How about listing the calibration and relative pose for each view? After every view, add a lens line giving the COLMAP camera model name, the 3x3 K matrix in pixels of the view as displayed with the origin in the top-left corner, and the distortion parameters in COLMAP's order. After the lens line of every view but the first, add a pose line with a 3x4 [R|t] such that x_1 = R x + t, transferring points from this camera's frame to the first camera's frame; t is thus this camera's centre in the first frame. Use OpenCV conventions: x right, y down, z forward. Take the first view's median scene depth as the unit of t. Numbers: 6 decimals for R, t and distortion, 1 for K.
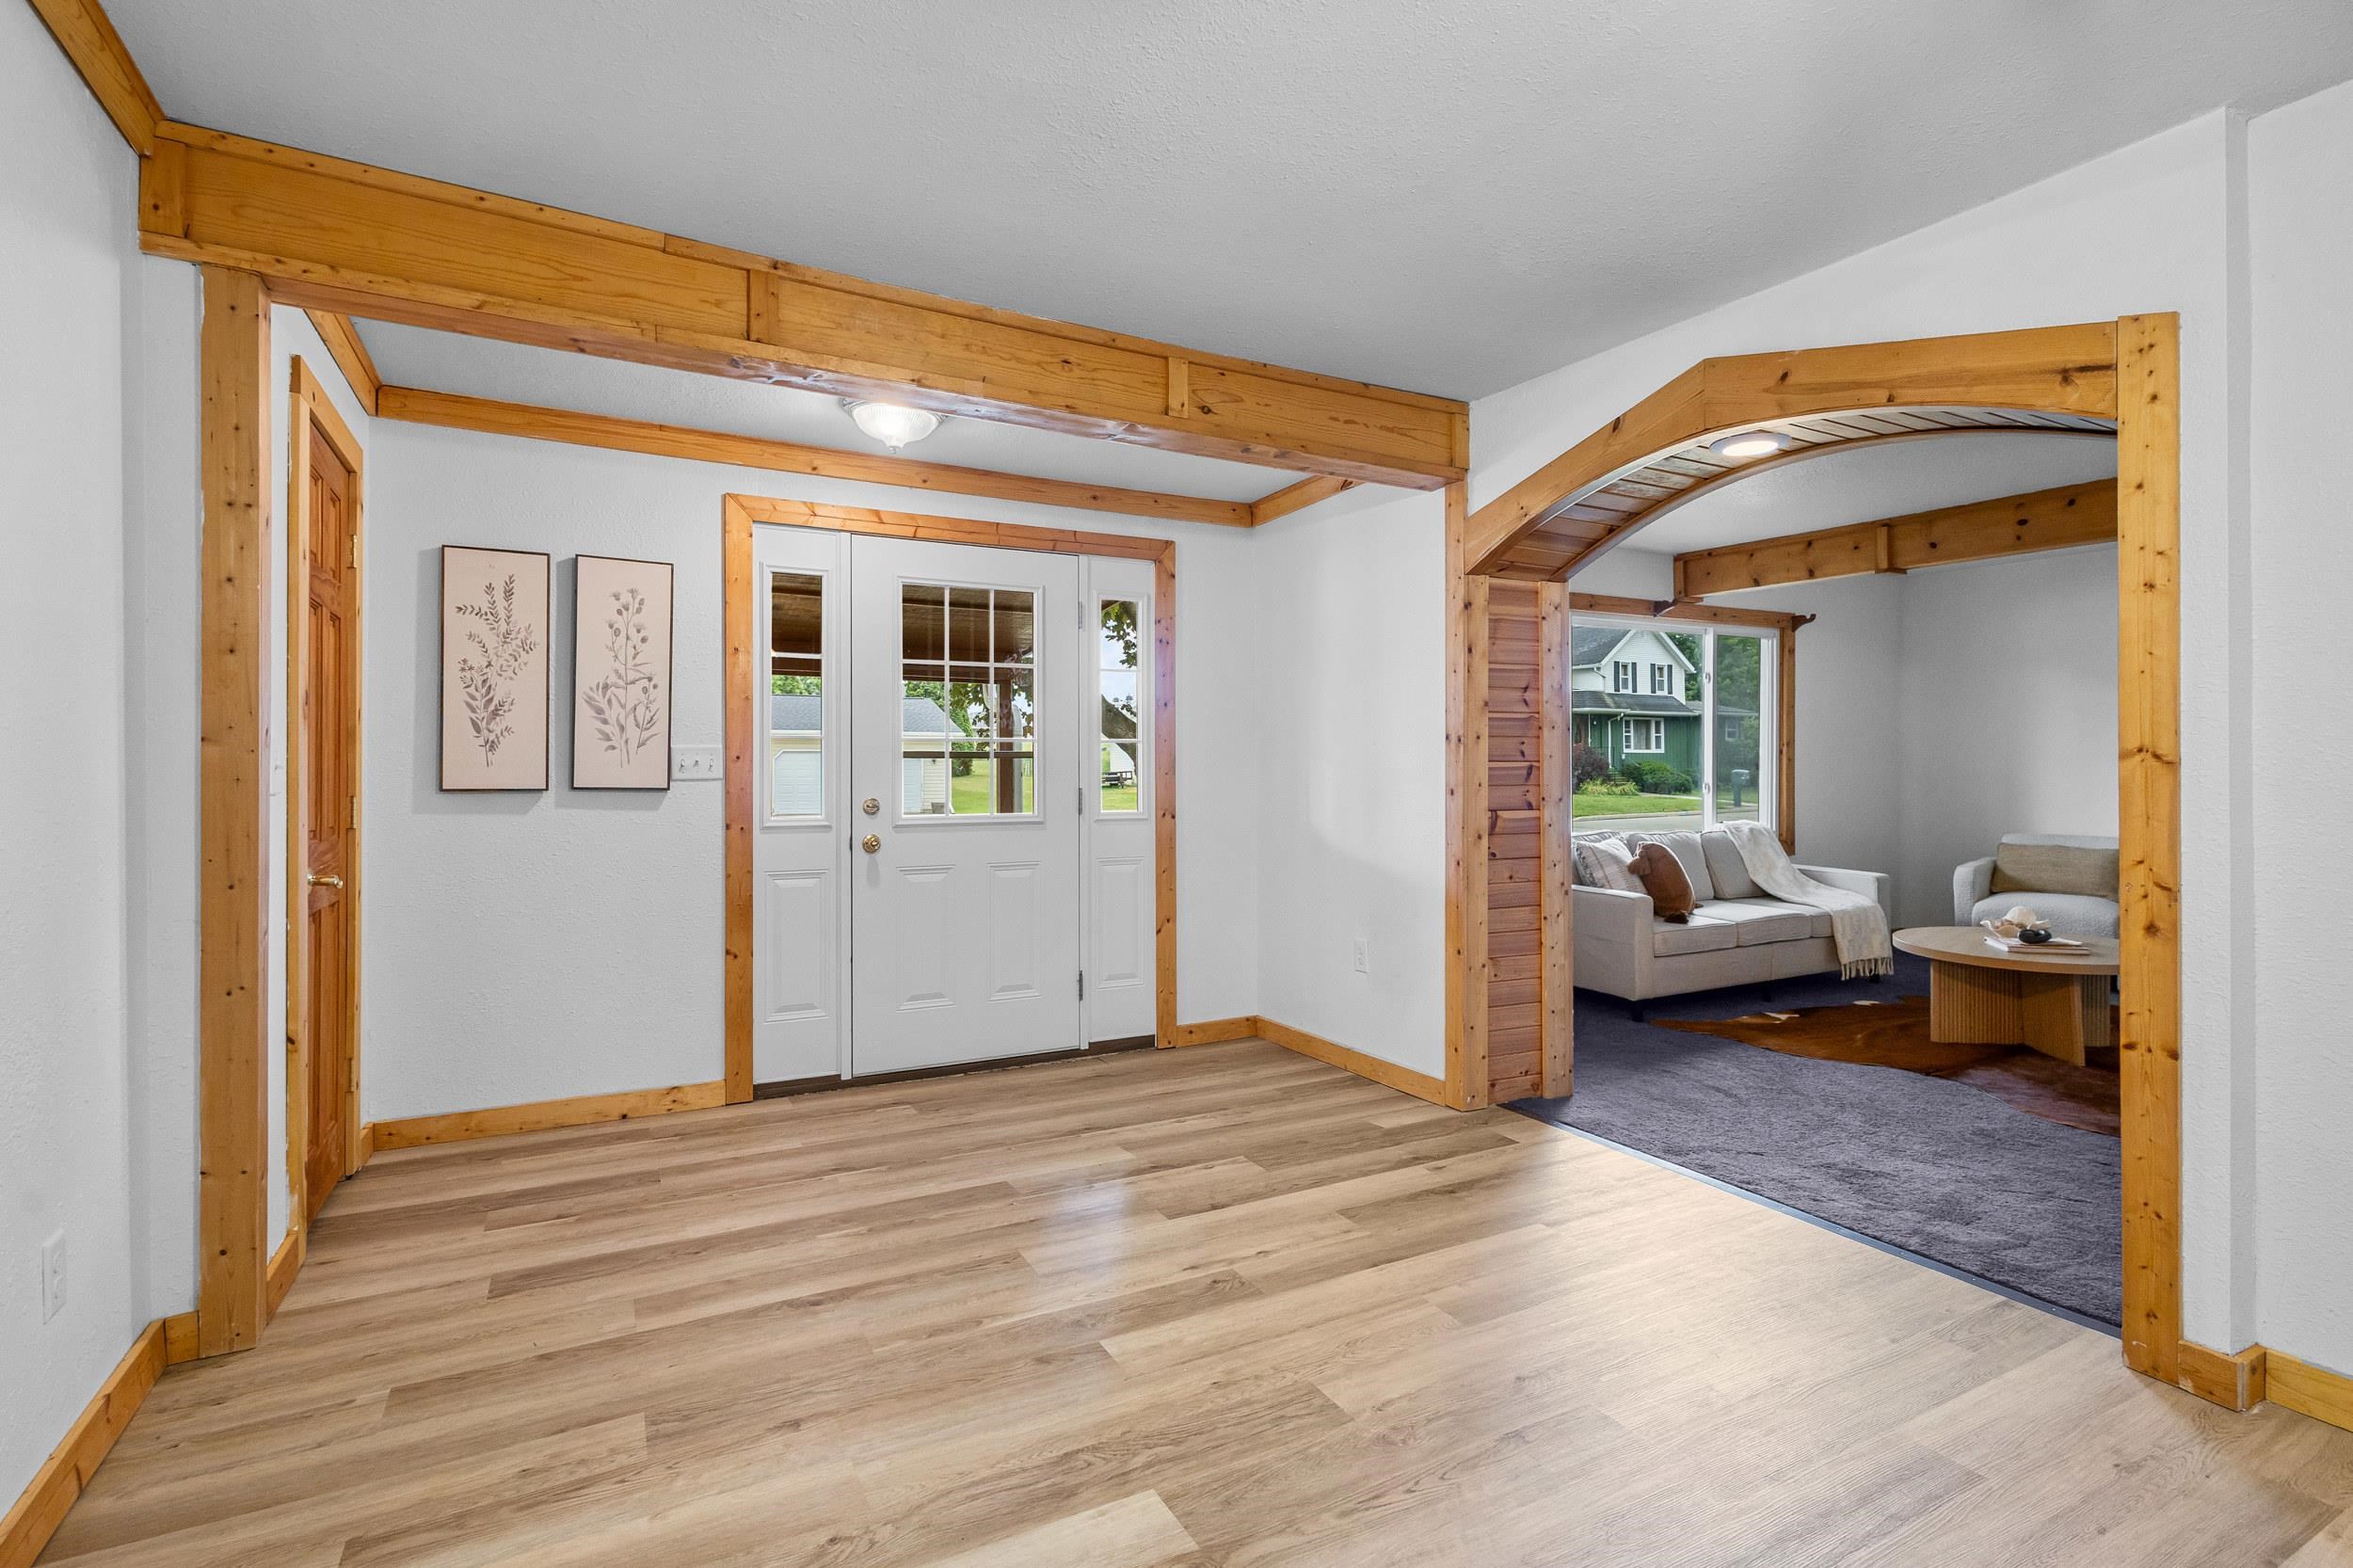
lens RADIAL K [[1089.7, 0, 1176.2], [0, 1089.7, 769.1], [0, 0, 1]] dist [0.007664, -0.002660]
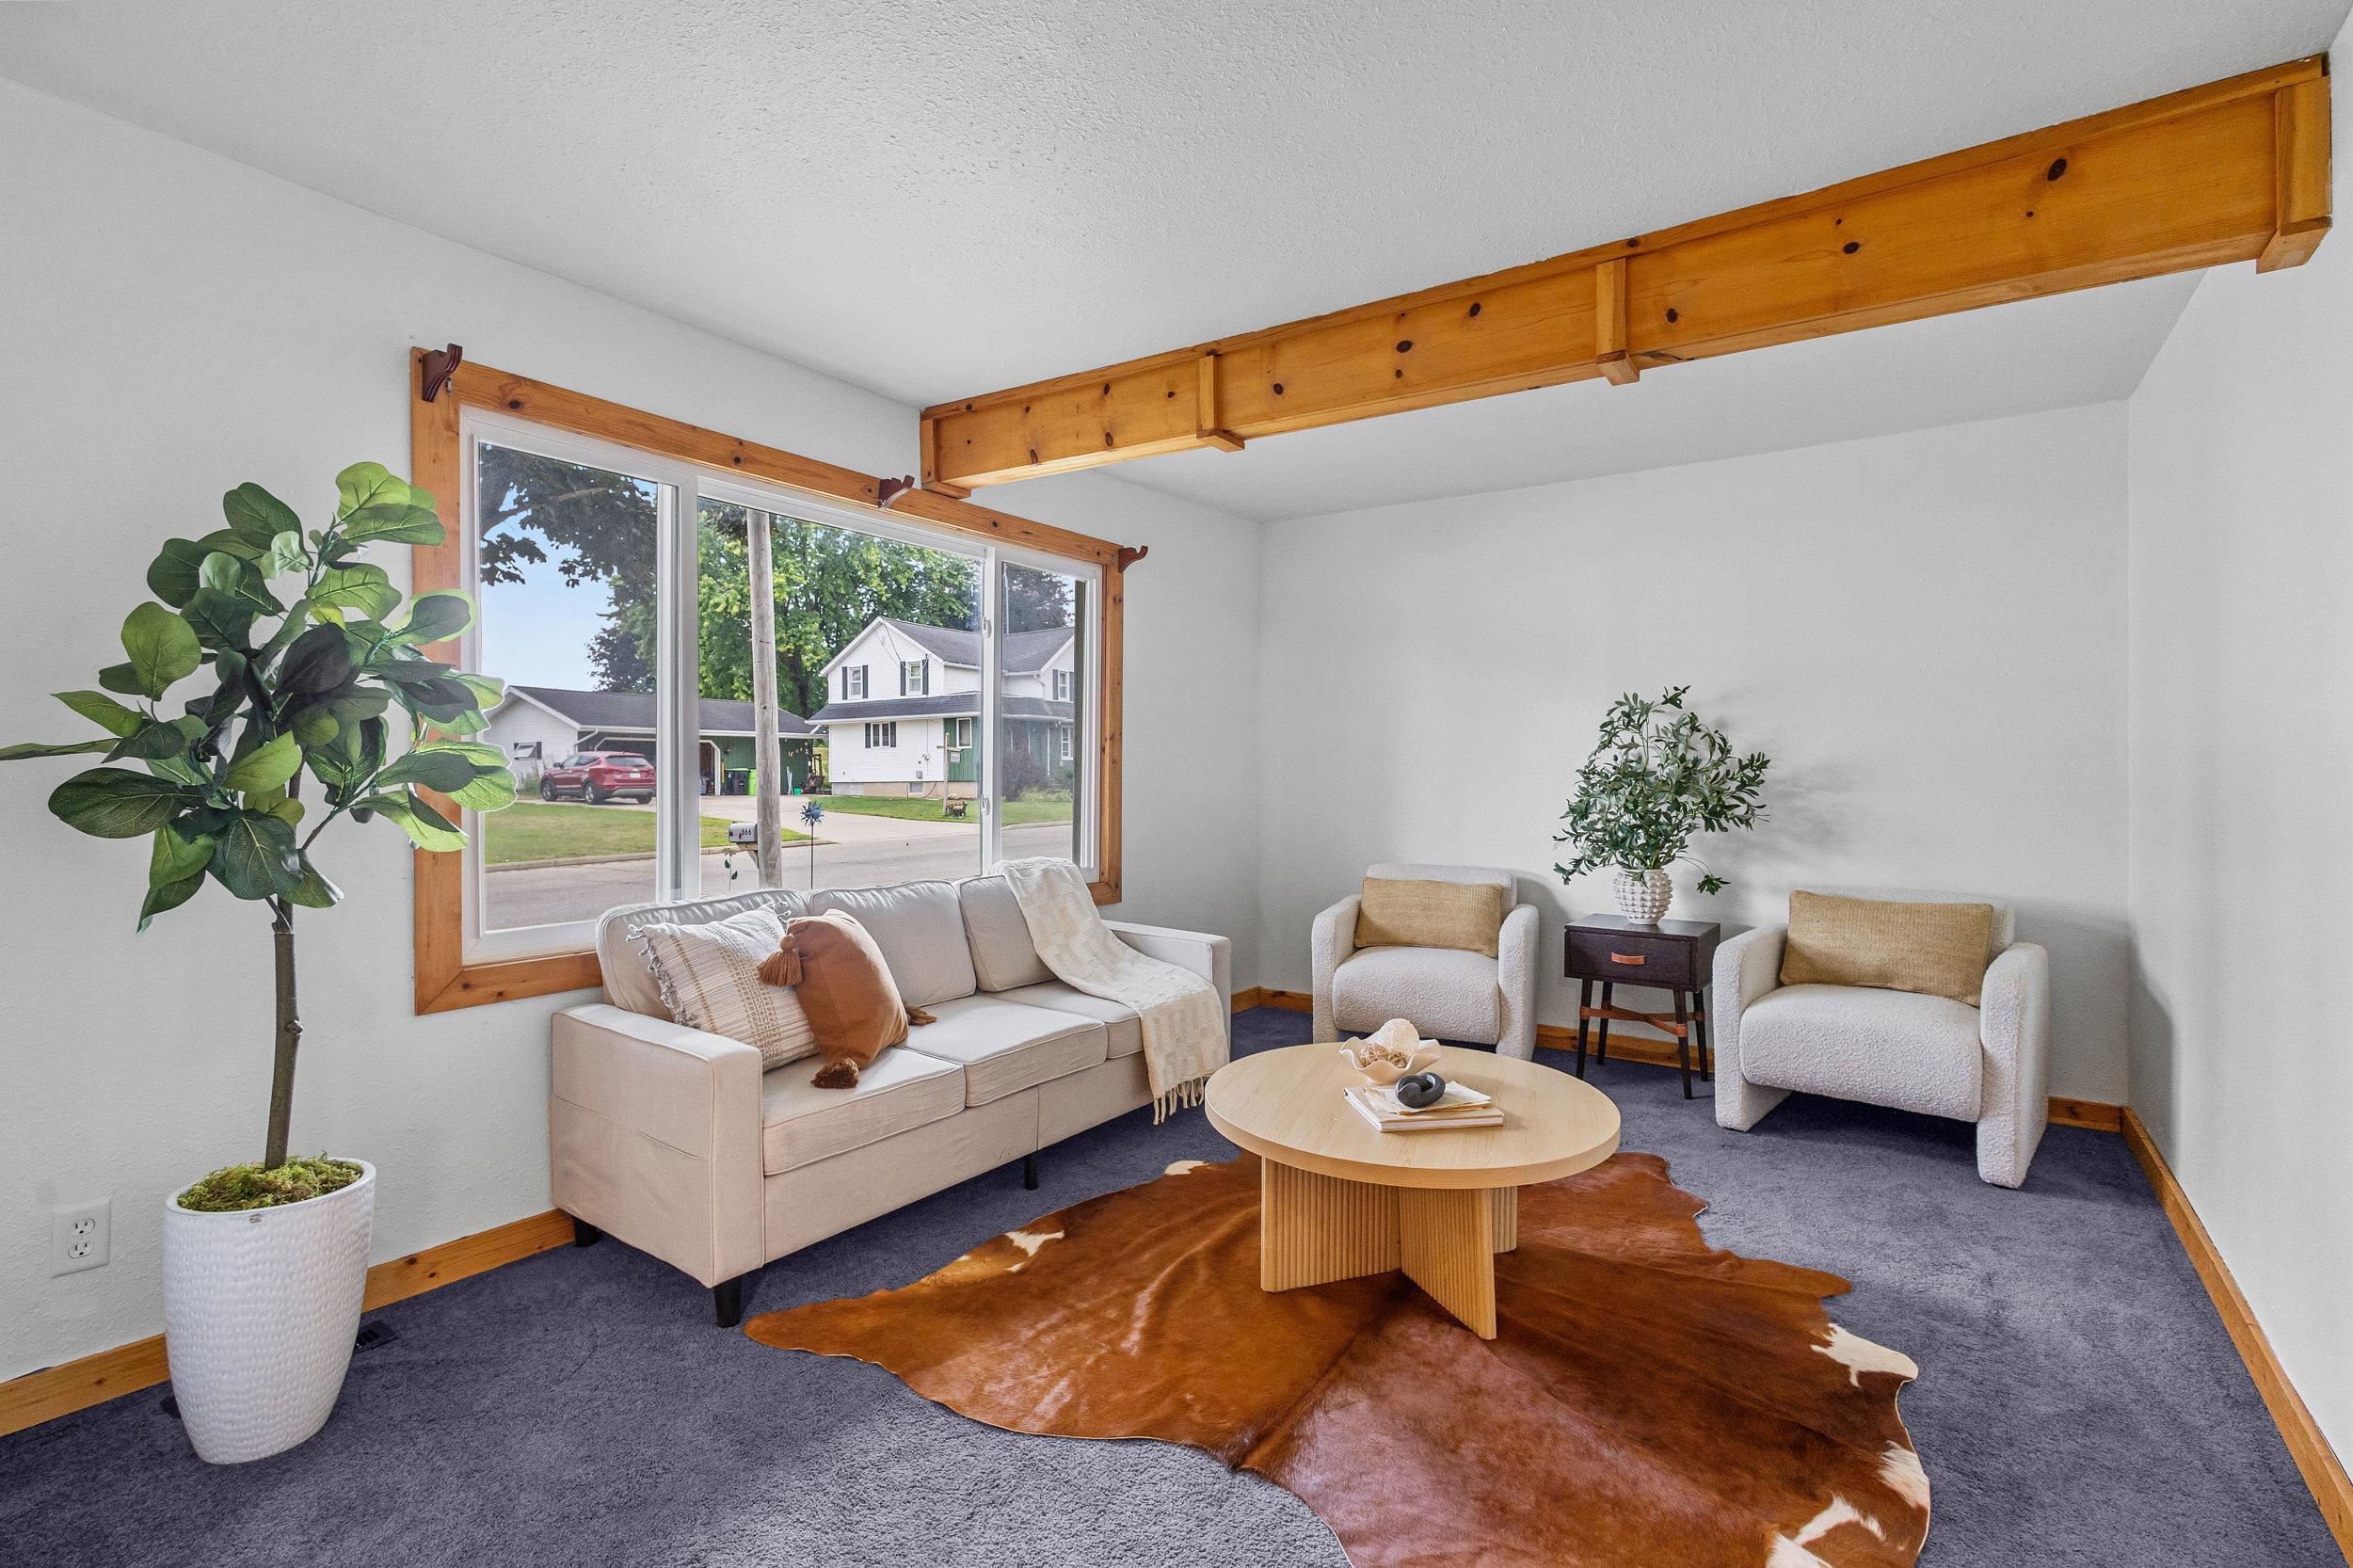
lens RADIAL K [[1089.7, 0, 1160.2], [0, 1089.7, 781.5], [0, 0, 1]] dist [0.007664, -0.002660]
pose [[0.894781, 0.003995, 0.446488, 0.357772], [-0.006453, 0.999971, 0.003985, 0.001016], [-0.446459, -0.006447, 0.894781, 0.480947]]
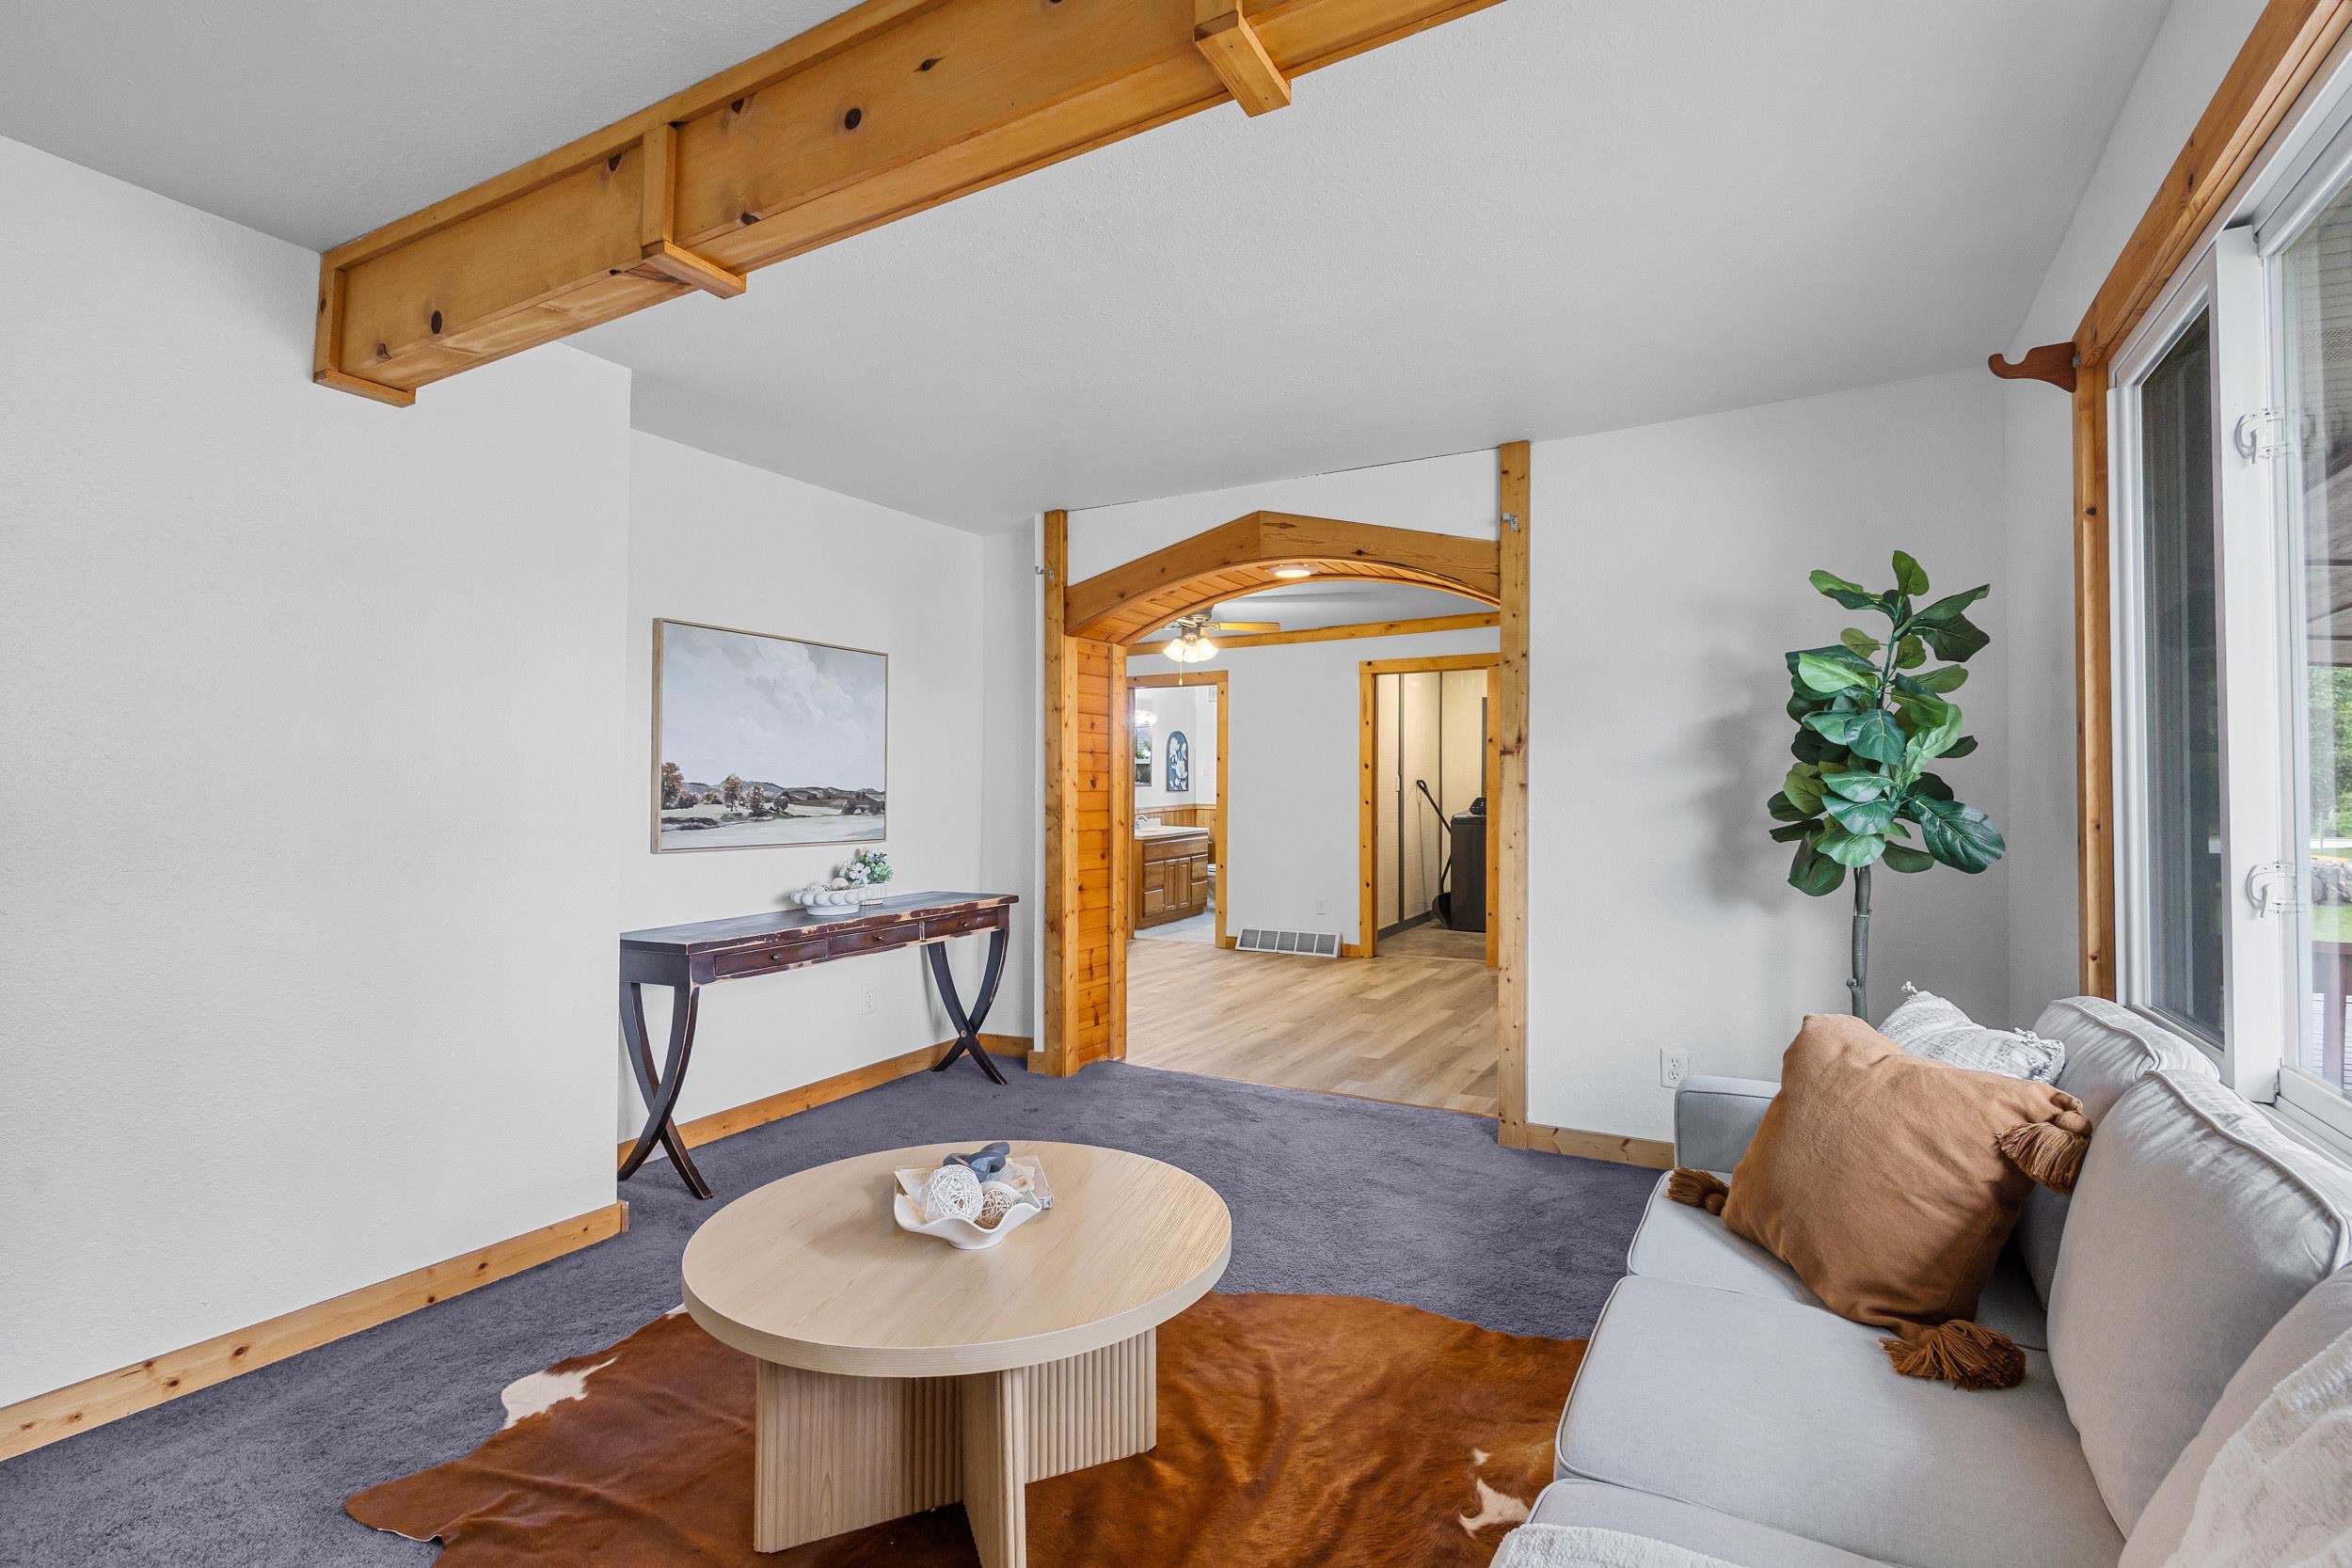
lens RADIAL K [[1089.2, 0, 1159.8], [0, 1089.2, 777.2], [0, 0, 1]] dist [0.007664, -0.002660]
pose [[-0.854130, -0.004361, -0.520042, 0.790821], [0.003609, 0.999891, -0.014312, -0.003175], [0.520047, -0.014101, -0.854021, 1.190452]]
